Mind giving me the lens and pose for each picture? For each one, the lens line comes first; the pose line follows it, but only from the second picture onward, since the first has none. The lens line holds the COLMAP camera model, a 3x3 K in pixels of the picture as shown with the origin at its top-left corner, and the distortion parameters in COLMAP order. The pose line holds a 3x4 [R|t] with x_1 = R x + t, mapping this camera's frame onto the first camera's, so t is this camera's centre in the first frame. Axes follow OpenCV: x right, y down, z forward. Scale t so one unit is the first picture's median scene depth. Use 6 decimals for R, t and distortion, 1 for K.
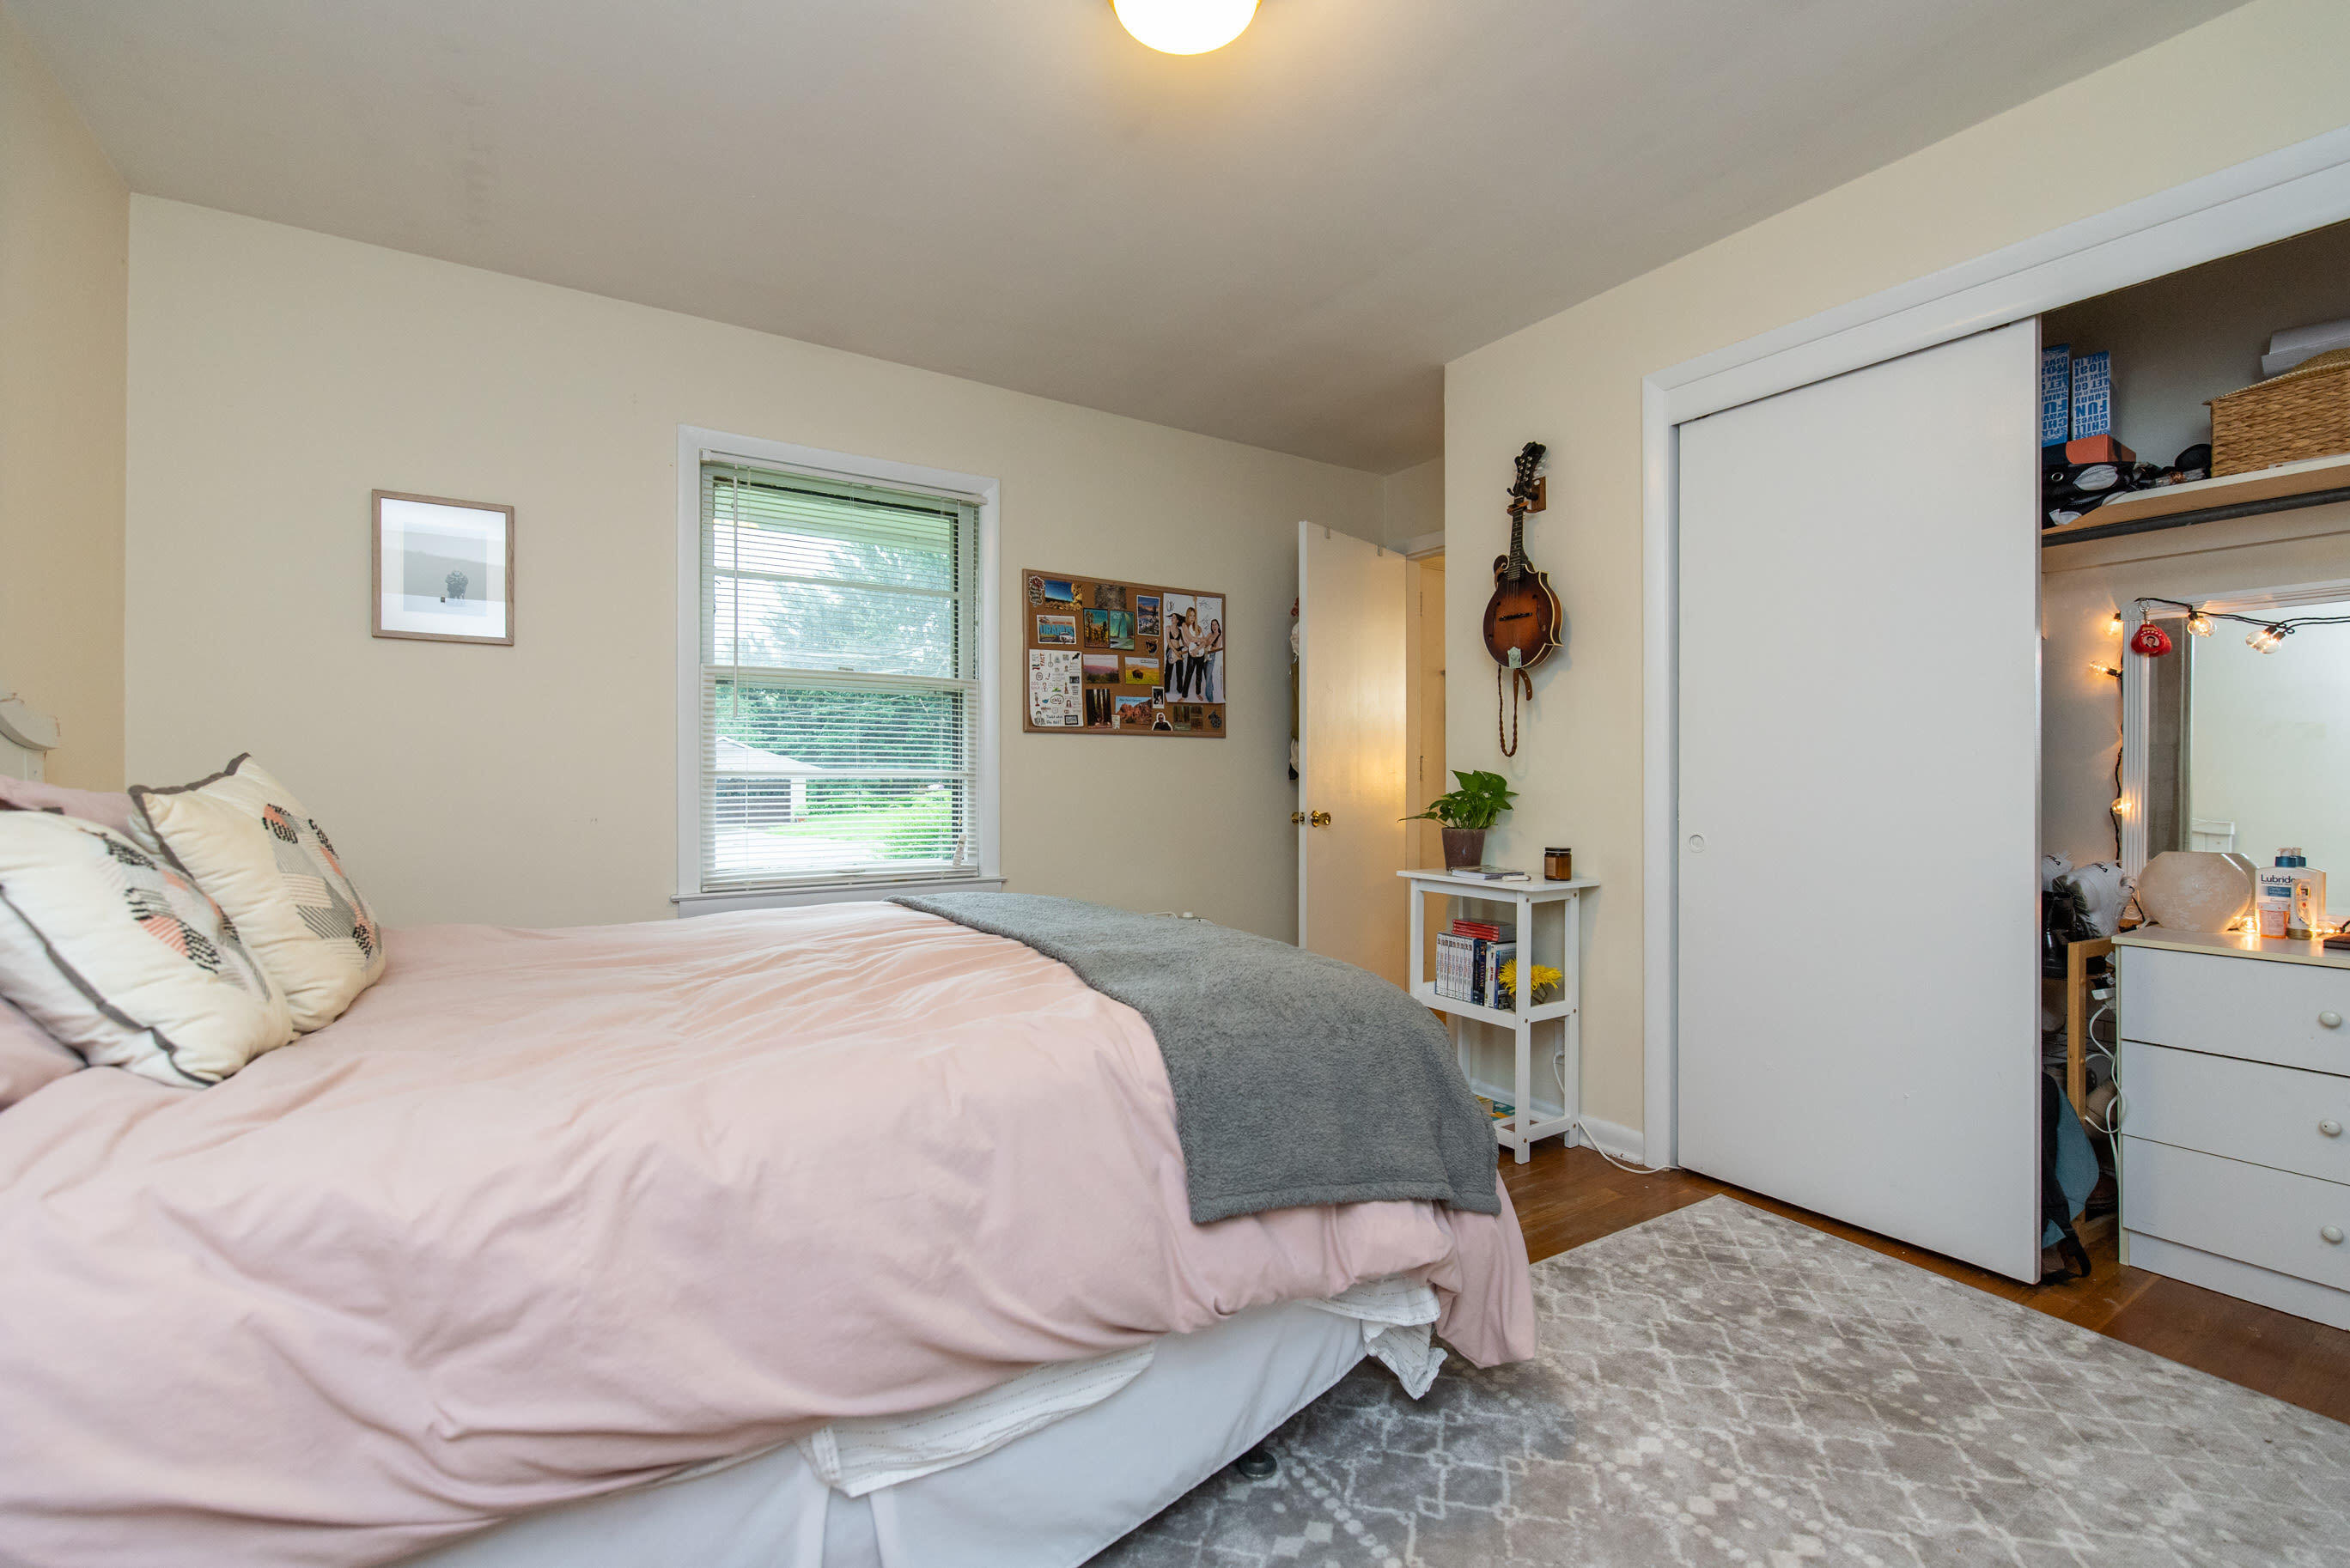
lens RADIAL K [[1017.2, 0, 1180.2], [0, 1017.2, 784.7], [0, 0, 1]] dist [0.002647, 0.000284]
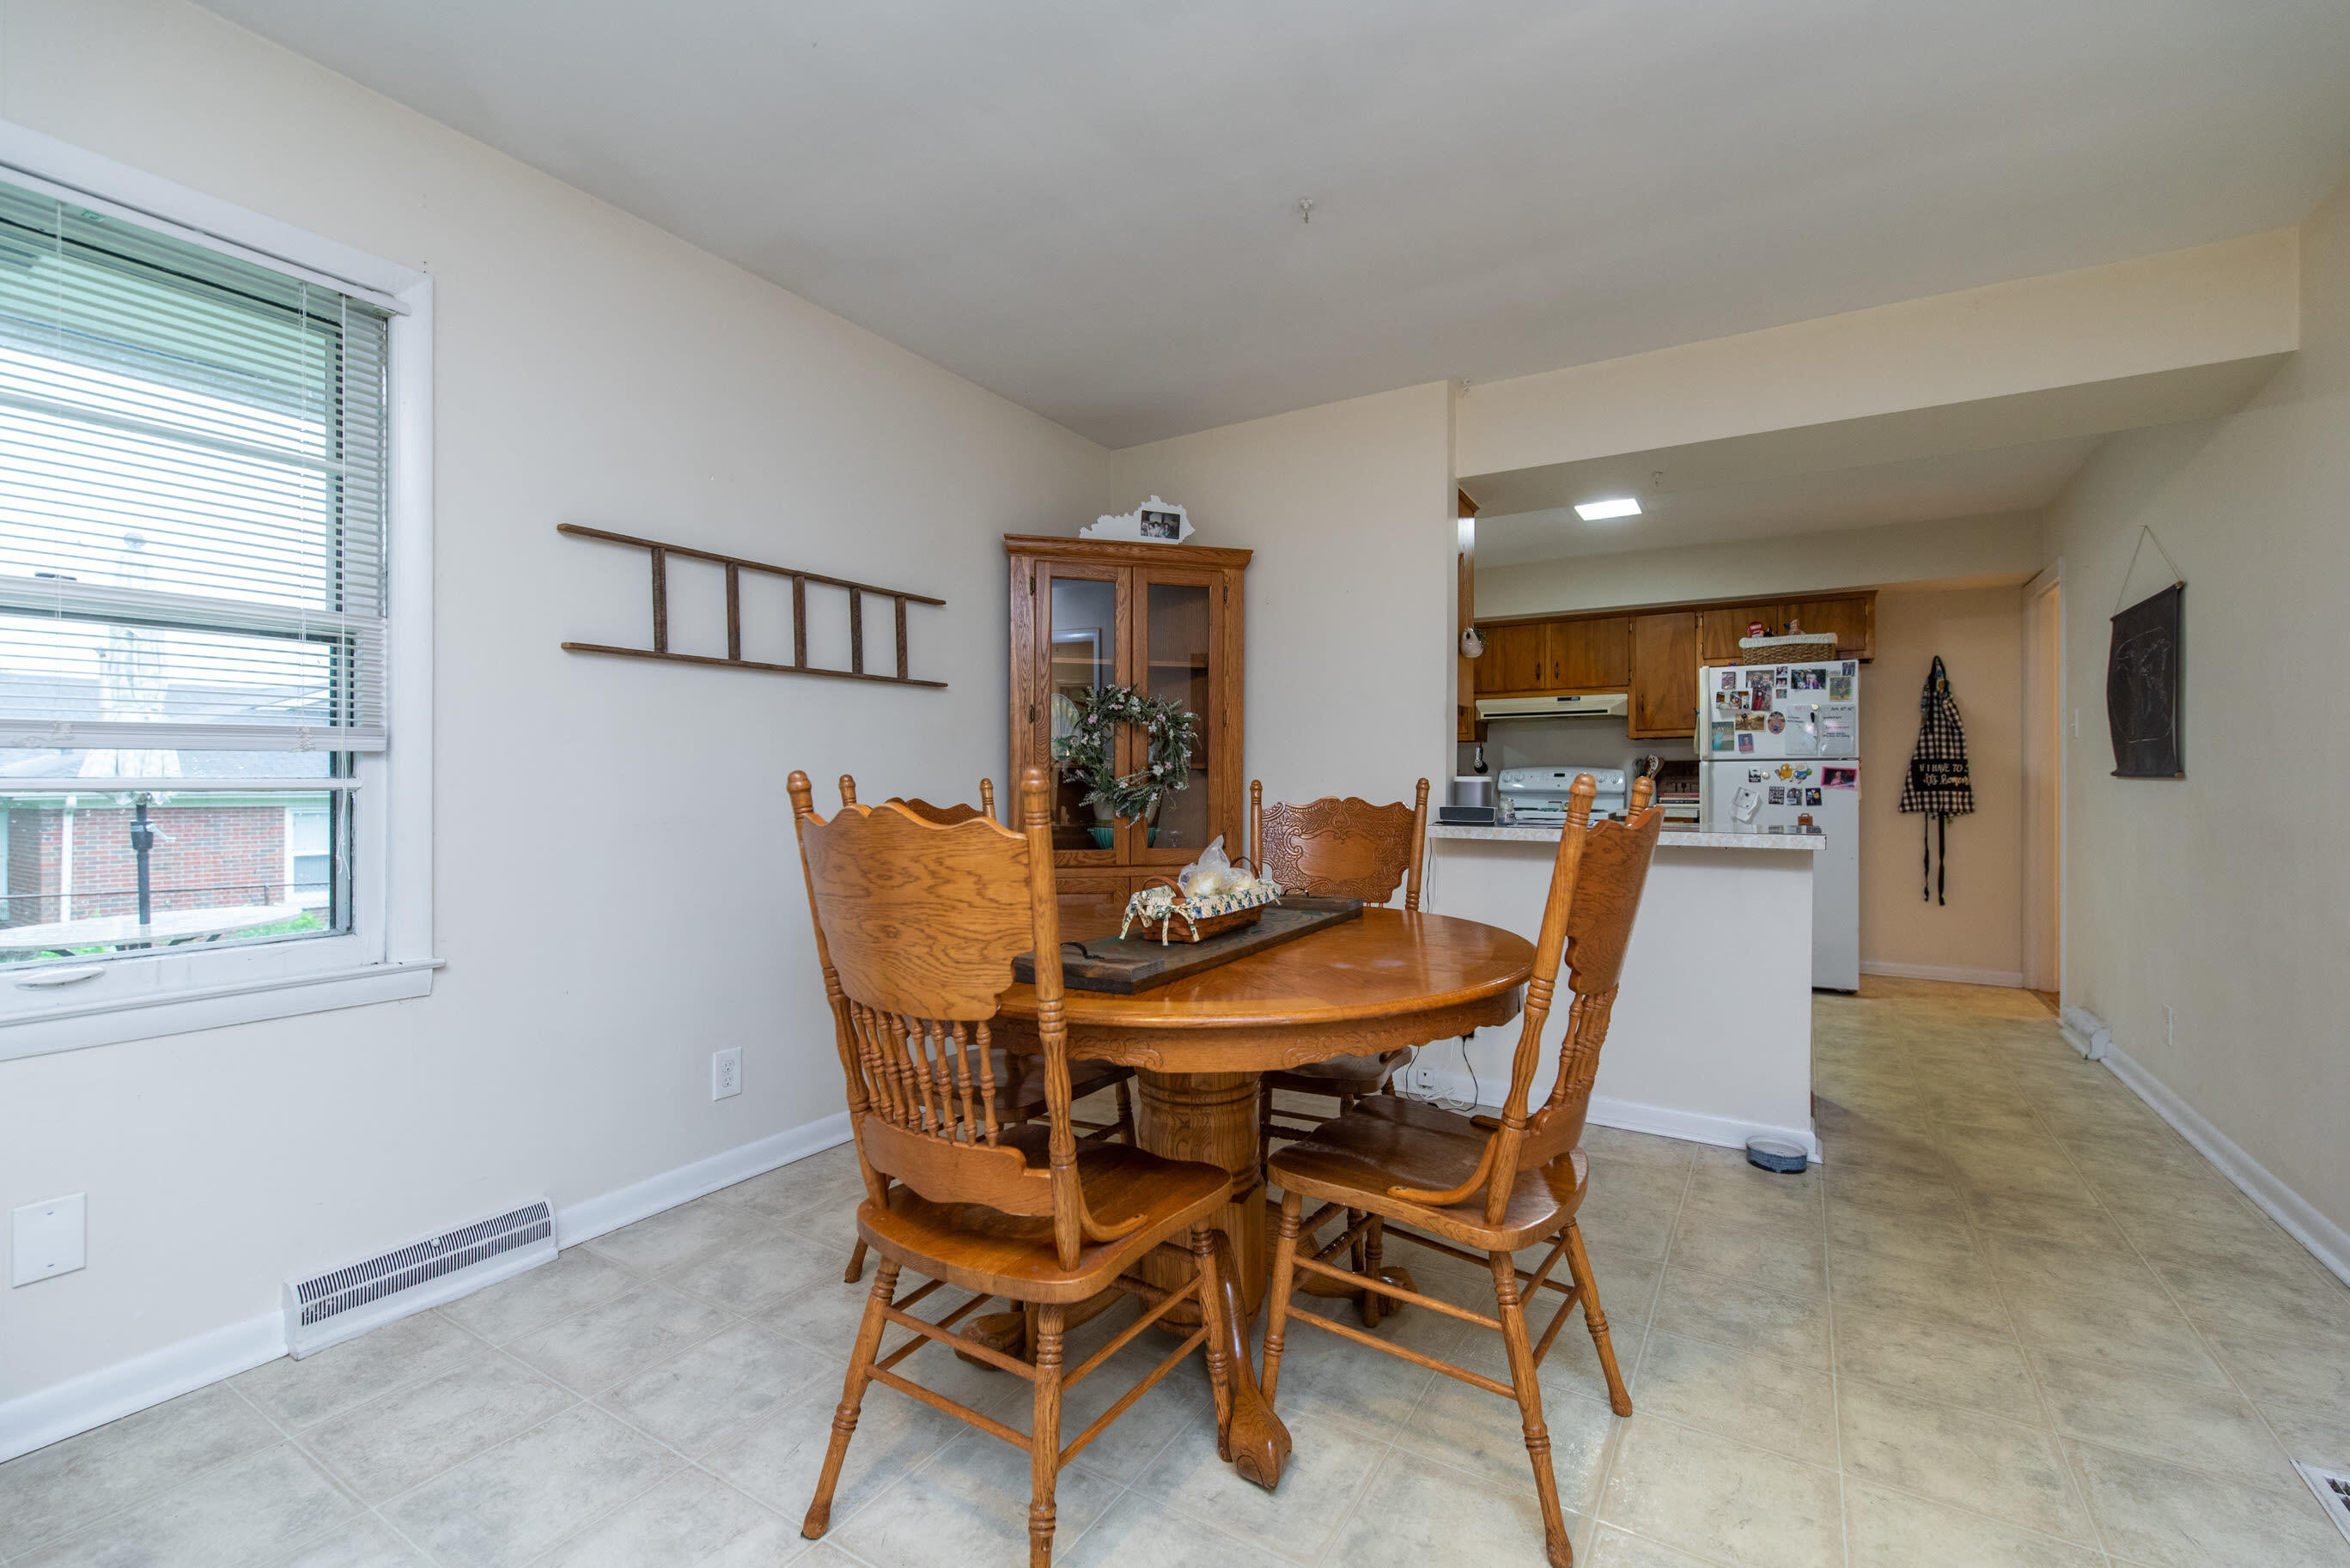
lens RADIAL K [[1017.2, 0, 1165.1], [0, 1017.2, 781.2], [0, 0, 1]] dist [0.002647, 0.000284]
pose [[0.897976, -0.000526, 0.440045, -0.062062], [0.000987, 0.999999, -0.000819, -0.018339], [-0.440044, 0.001170, 0.897976, 0.312216]]
